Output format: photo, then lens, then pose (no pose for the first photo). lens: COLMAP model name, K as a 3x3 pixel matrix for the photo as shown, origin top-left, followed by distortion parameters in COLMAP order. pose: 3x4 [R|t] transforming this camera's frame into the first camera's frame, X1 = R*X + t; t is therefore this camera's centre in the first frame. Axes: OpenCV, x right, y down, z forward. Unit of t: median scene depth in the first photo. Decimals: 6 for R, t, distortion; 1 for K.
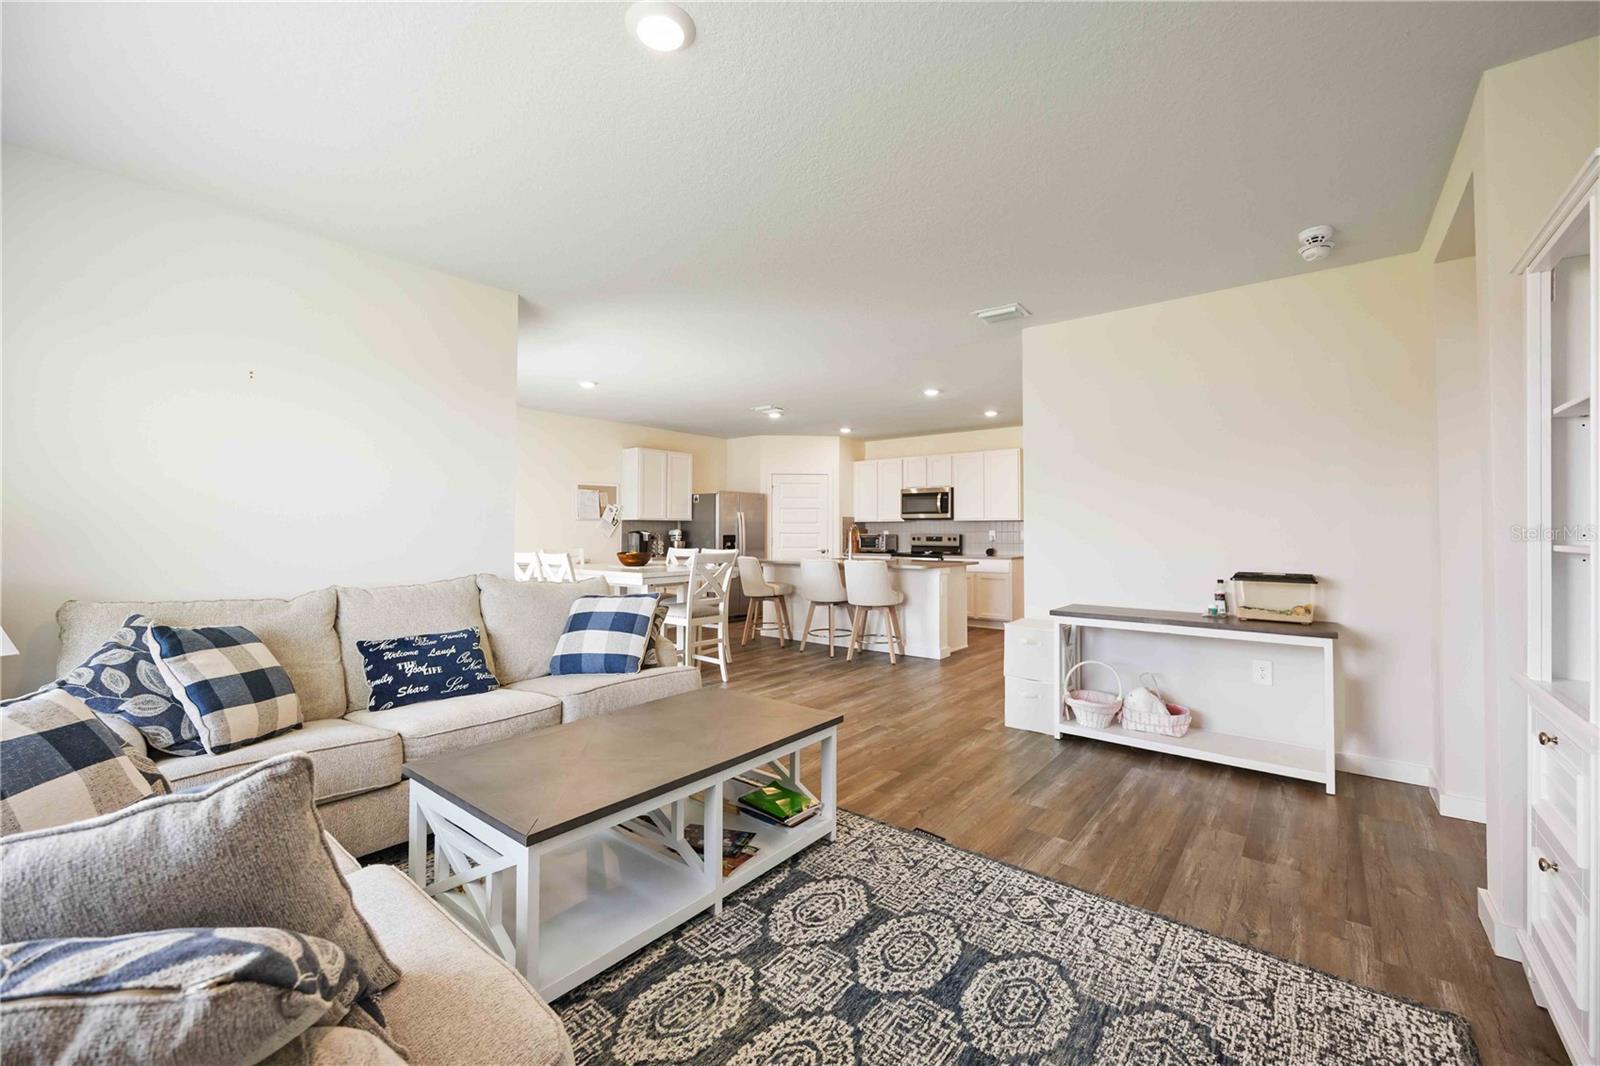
lens RADIAL K [[635.0, 0, 799.6], [0, 635.0, 531.9], [0, 0, 1]] dist [-0.002615, 0.000580]
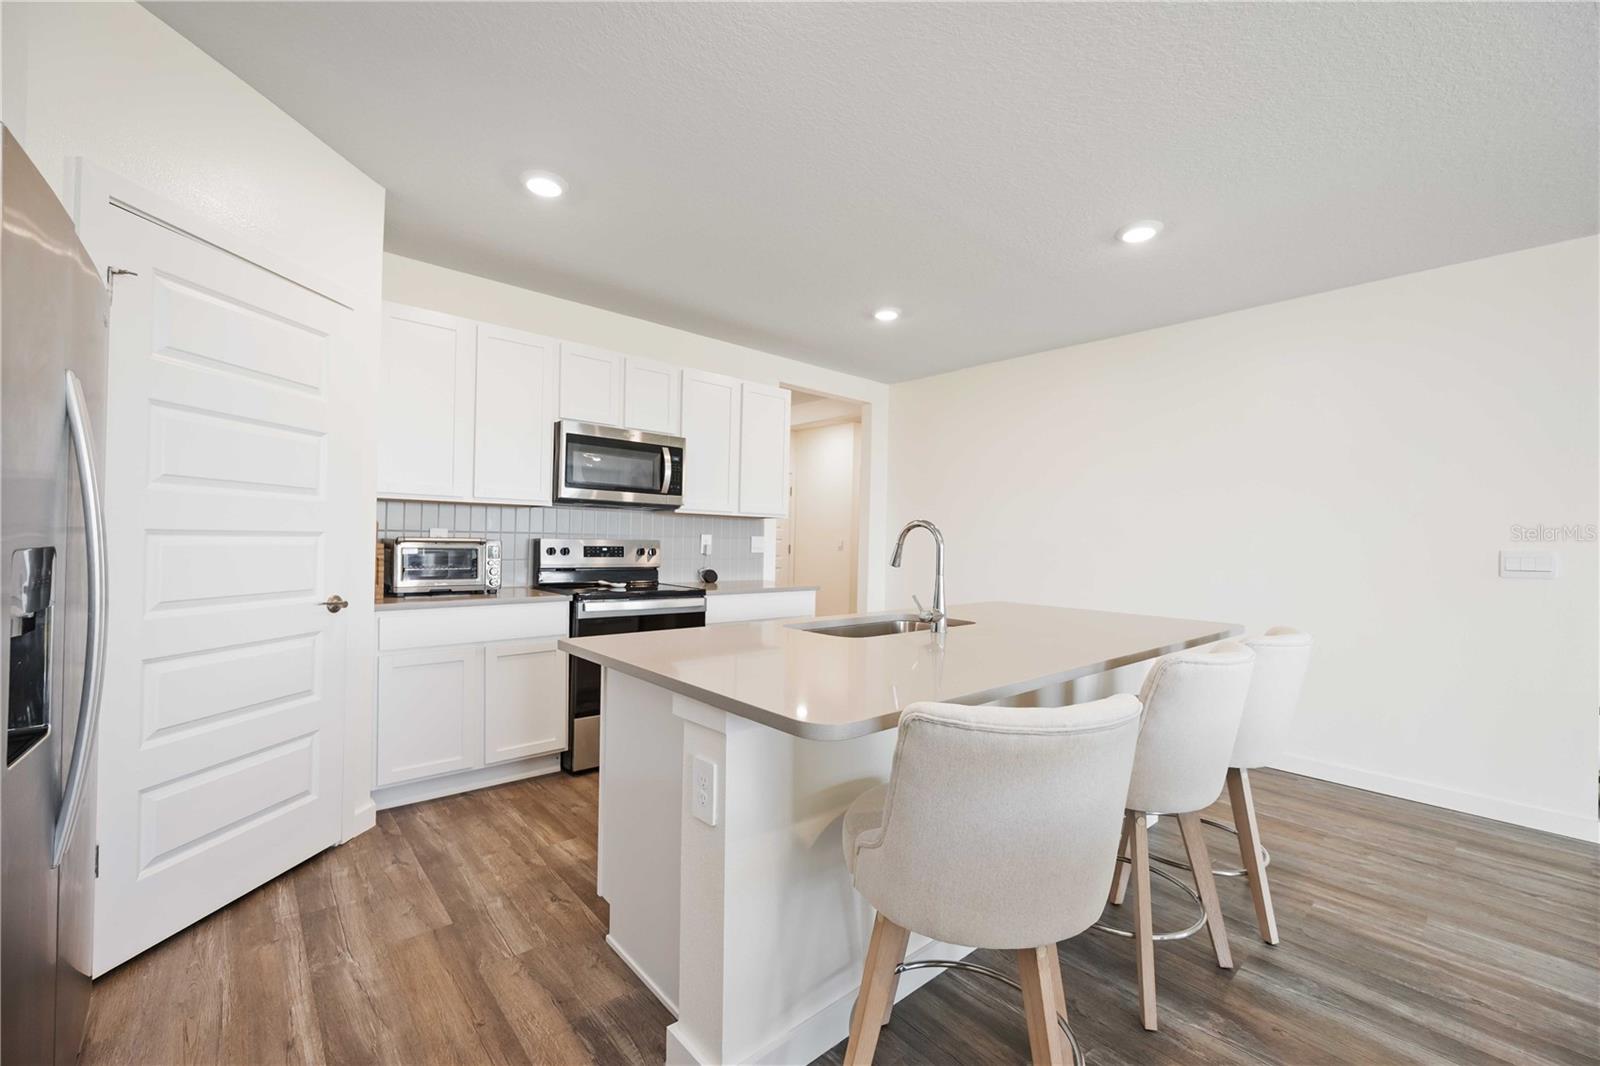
lens RADIAL K [[635.0, 0, 804.3], [0, 635.0, 555.3], [0, 0, 1]] dist [-0.002615, 0.000580]
pose [[0.156191, -0.019463, 0.987535, -0.619773], [-0.026992, 0.999348, 0.023965, -0.000717], [-0.987358, -0.030398, 0.155564, 2.589517]]
